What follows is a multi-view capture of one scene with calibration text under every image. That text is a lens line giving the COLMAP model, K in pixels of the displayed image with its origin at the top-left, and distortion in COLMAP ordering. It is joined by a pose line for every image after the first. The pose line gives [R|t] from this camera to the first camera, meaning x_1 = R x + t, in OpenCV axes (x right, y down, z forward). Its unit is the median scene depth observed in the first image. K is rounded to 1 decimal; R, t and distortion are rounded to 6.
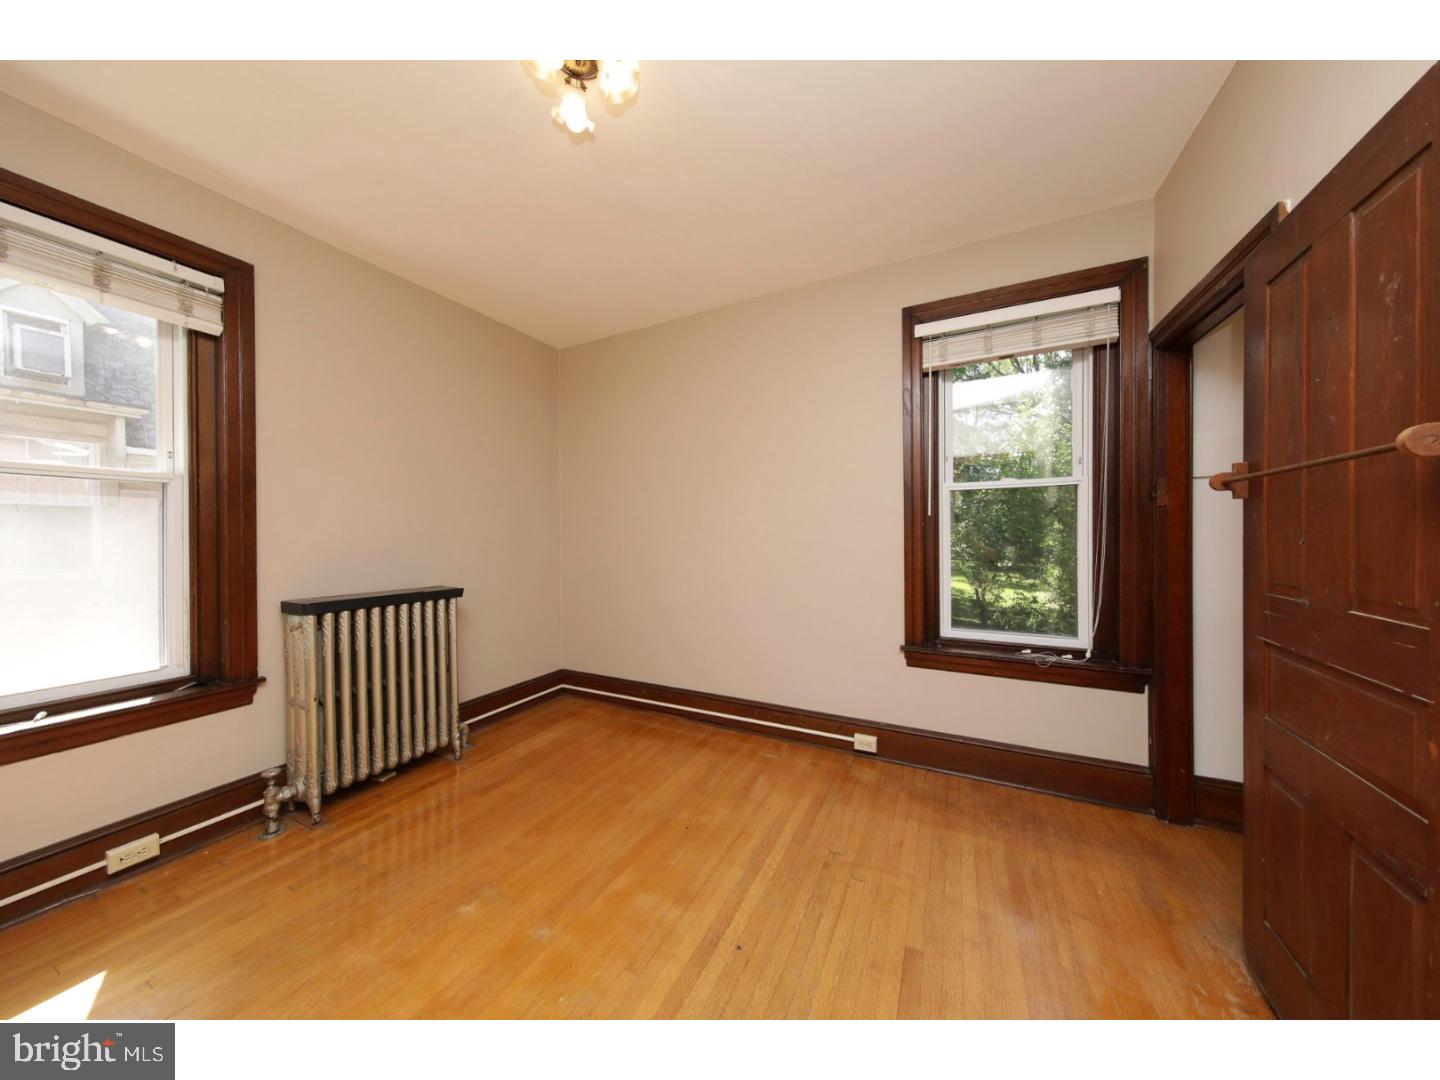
lens RADIAL K [[445.7, 0, 720.0], [0, 445.7, 540.0], [0, 0, 1]] dist [0.000679, 0.000031]
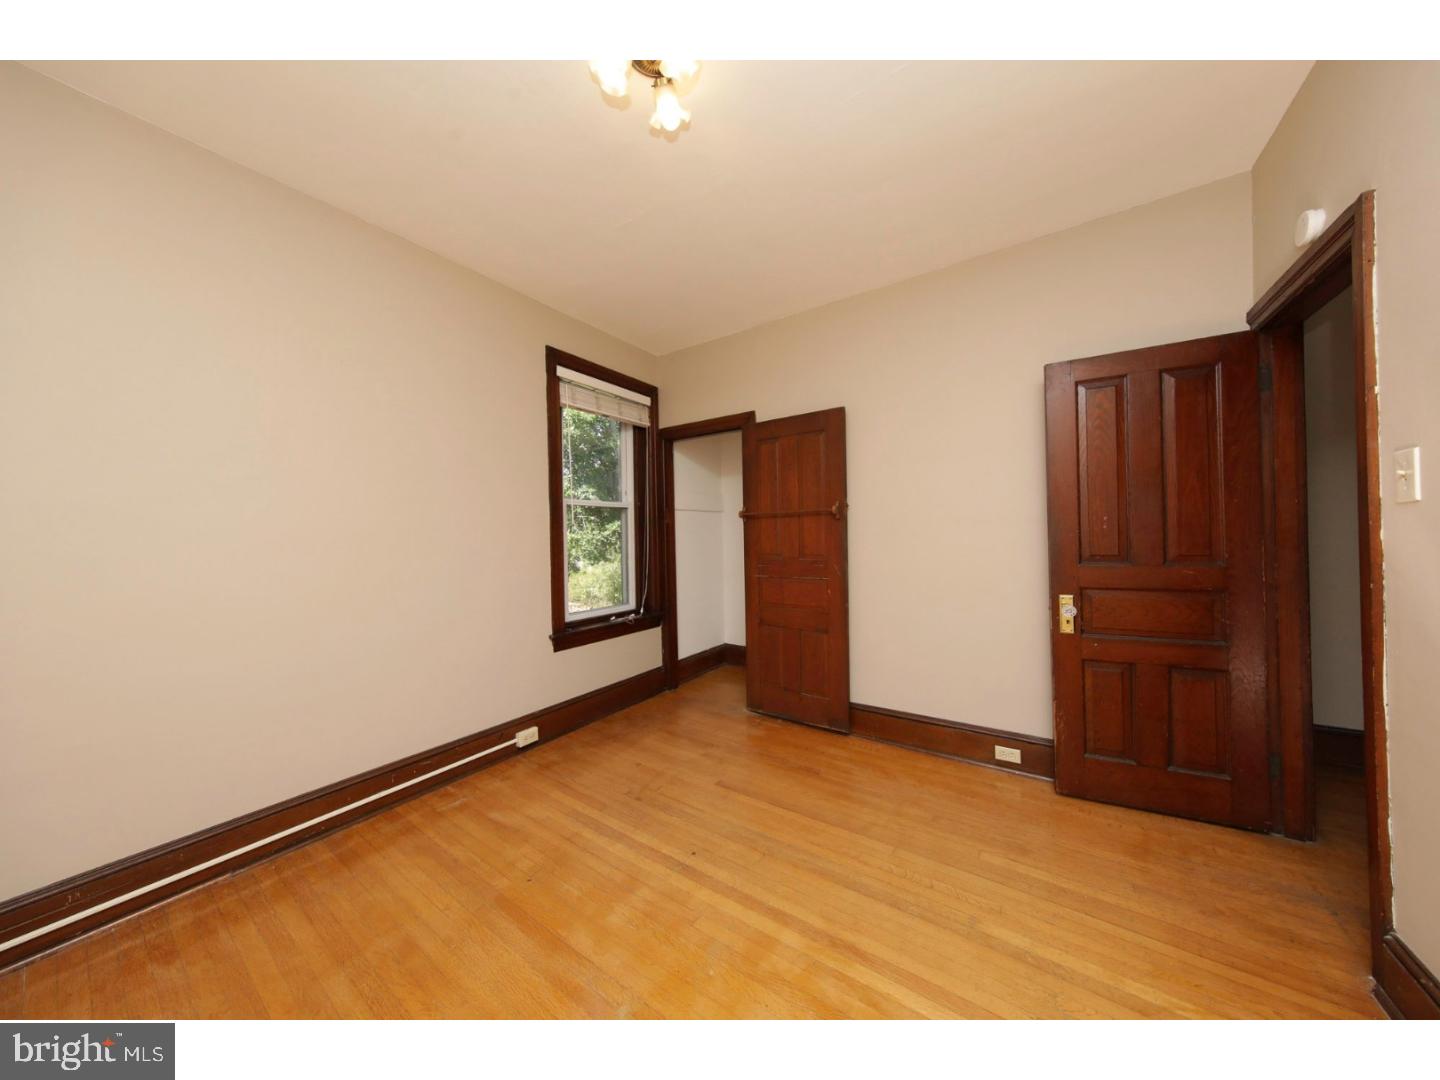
lens RADIAL K [[450.4, 0, 720.0], [0, 450.4, 537.7], [0, 0, 1]] dist [0.000117, -0.000096]
pose [[0.164145, 0.004089, 0.986428, -0.735748], [0.031658, 0.999454, -0.009411, 0.009976], [-0.985928, 0.032773, 0.163926, 0.406827]]
